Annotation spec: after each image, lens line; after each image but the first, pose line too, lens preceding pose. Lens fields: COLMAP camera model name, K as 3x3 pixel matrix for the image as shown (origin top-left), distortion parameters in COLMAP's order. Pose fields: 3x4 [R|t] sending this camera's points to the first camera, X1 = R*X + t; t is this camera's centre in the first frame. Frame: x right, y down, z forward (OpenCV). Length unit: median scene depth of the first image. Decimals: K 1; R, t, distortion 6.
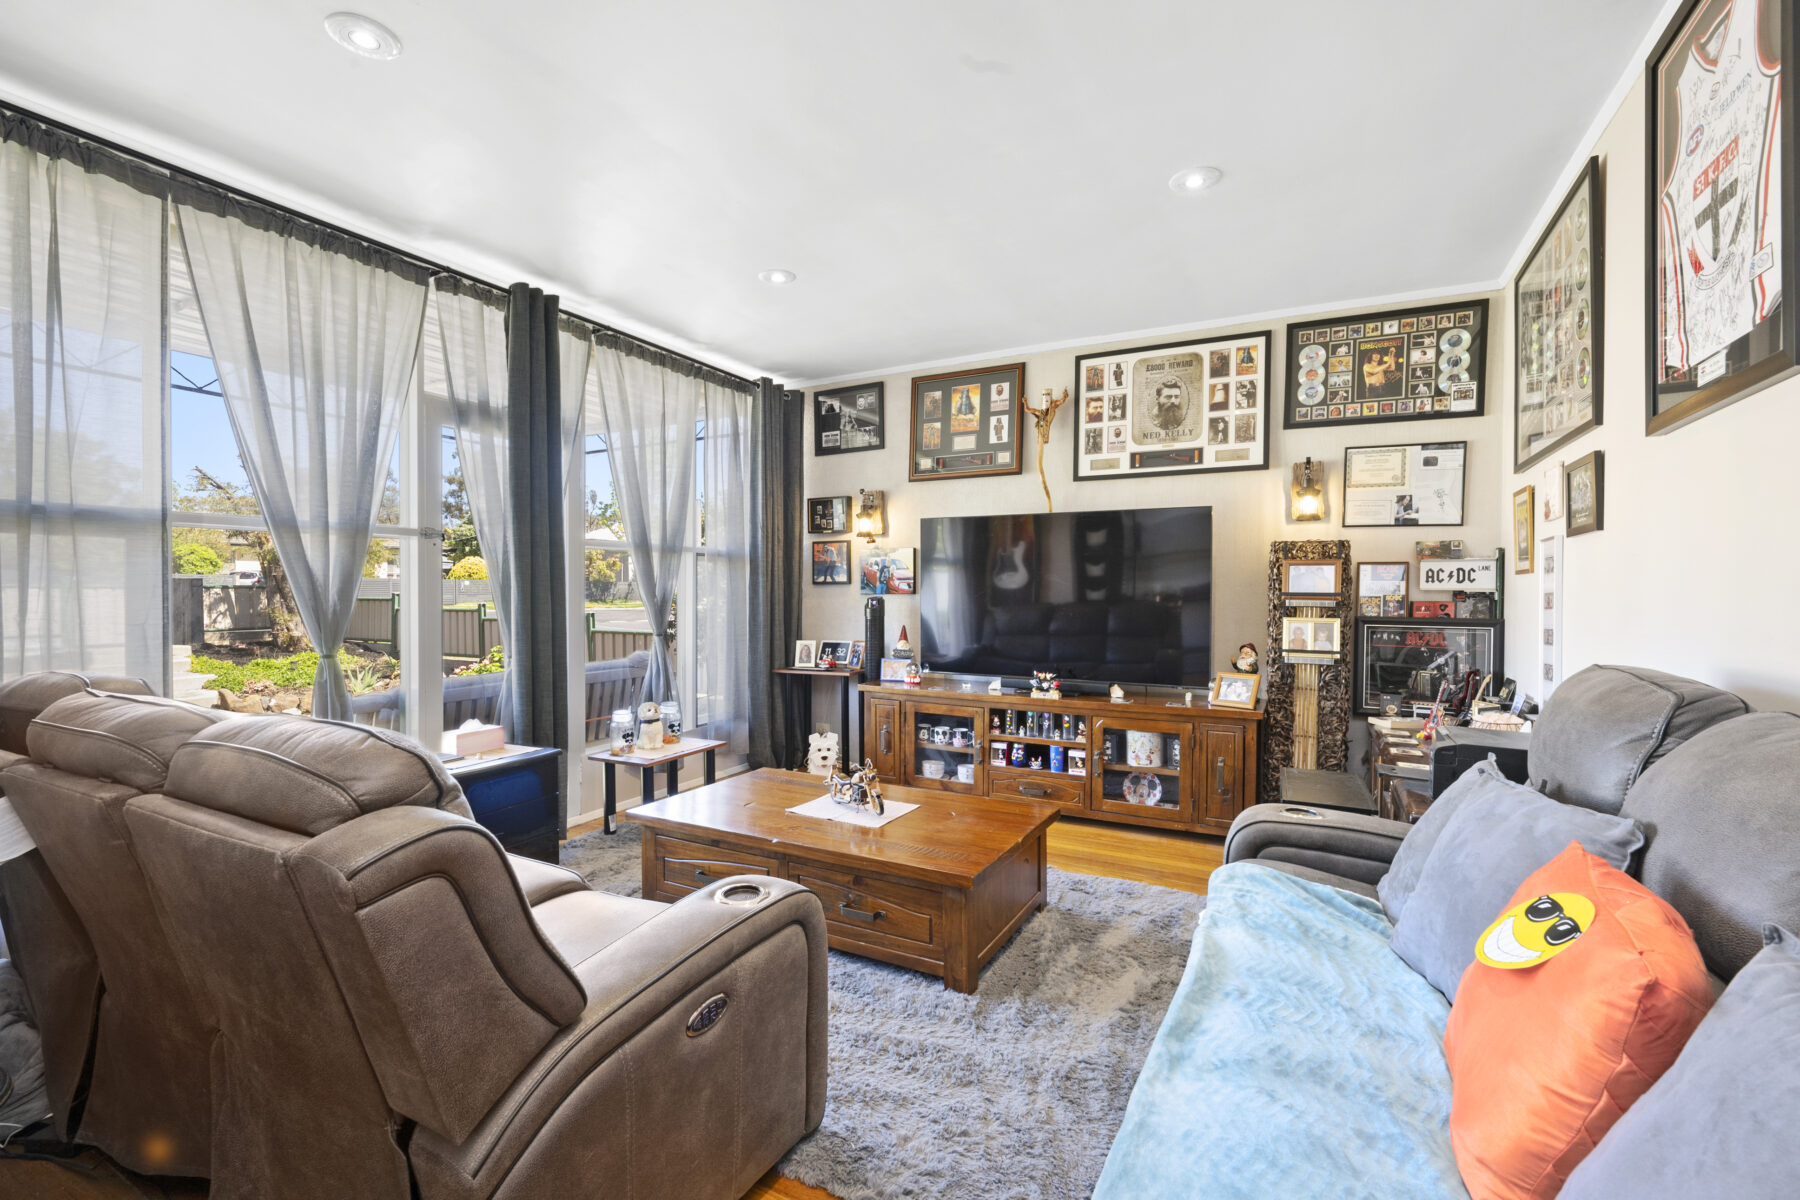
lens RADIAL K [[750.7, 0, 917.9], [0, 750.7, 608.8], [0, 0, 1]] dist [-0.000796, 0.000185]
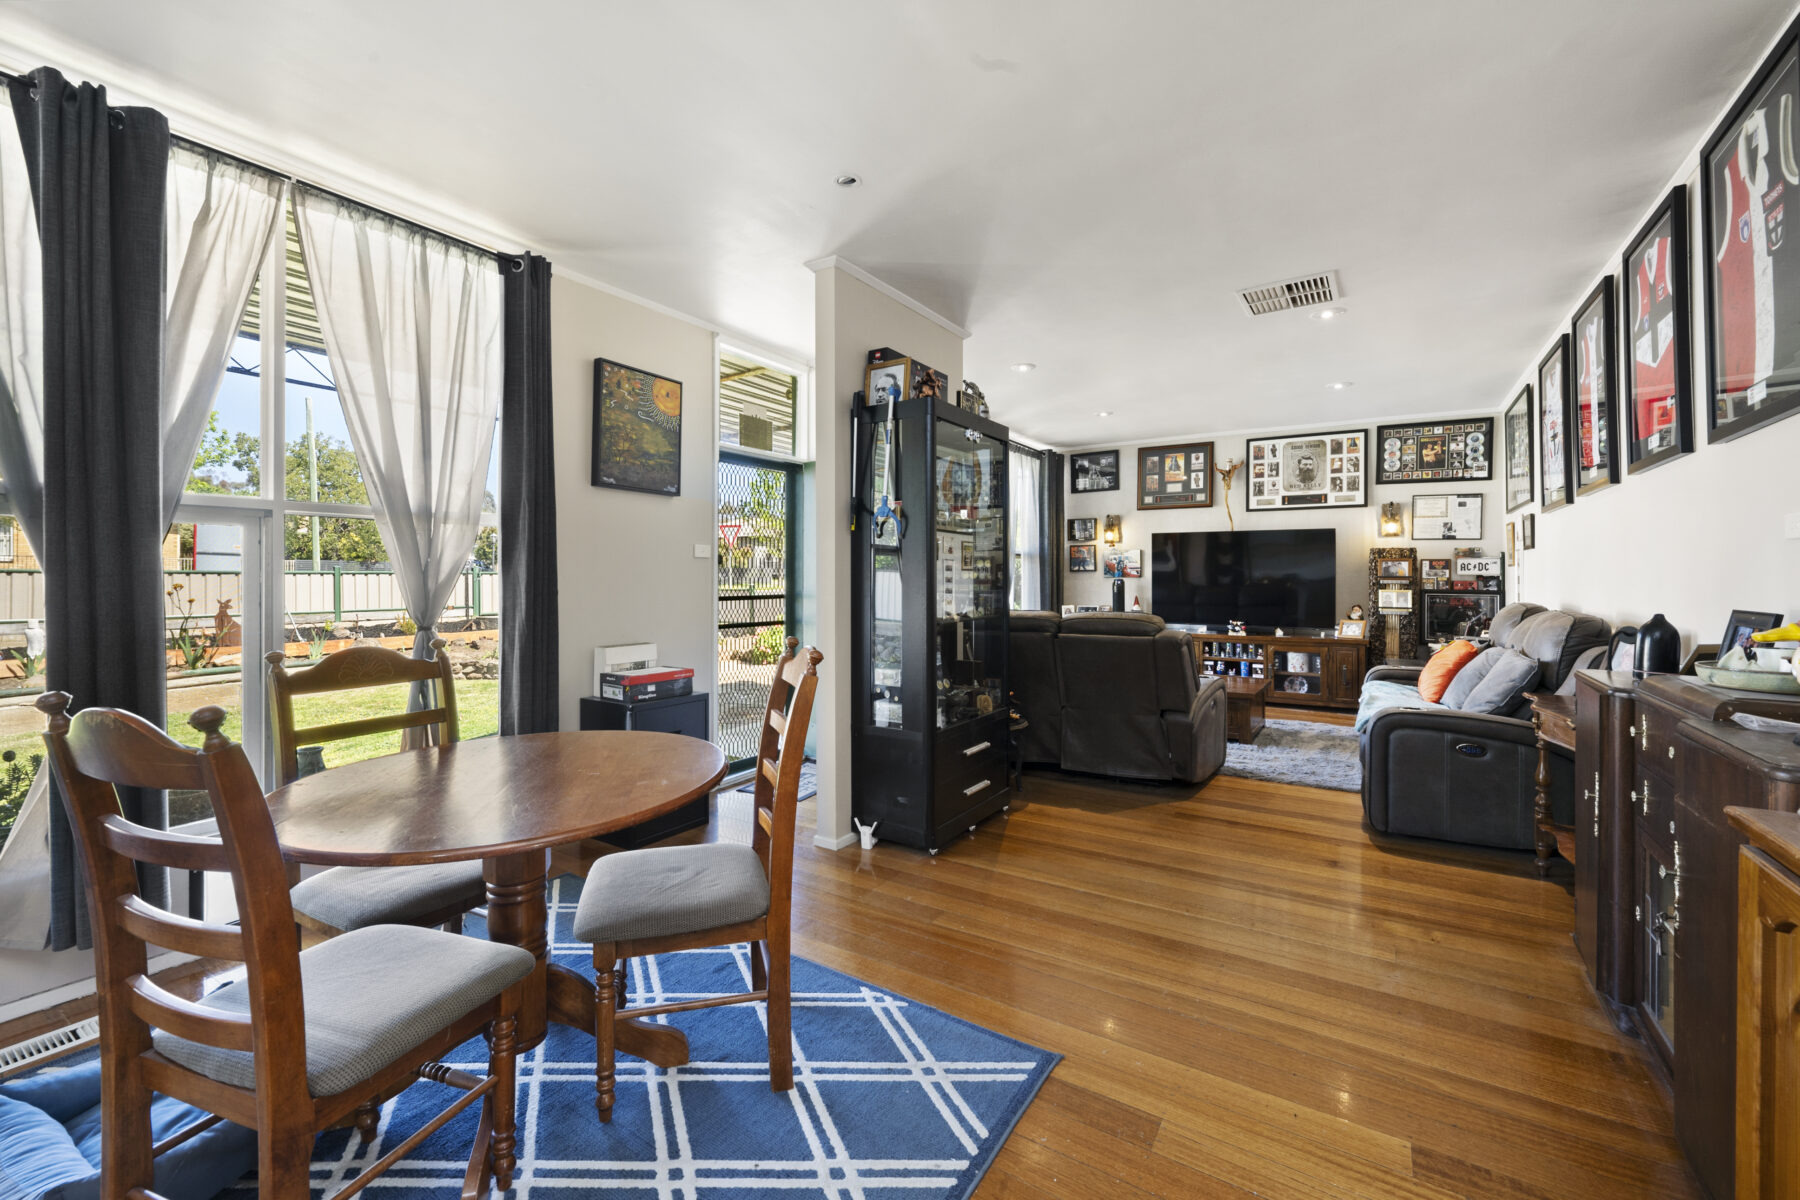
lens RADIAL K [[735.9, 0, 905.3], [0, 735.9, 575.5], [0, 0, 1]] dist [0.001561, -0.000196]
pose [[0.996655, 0.000250, -0.081719, -0.472777], [-0.002373, 0.999662, -0.025882, 0.024098], [0.081685, 0.025989, 0.996319, -0.809043]]
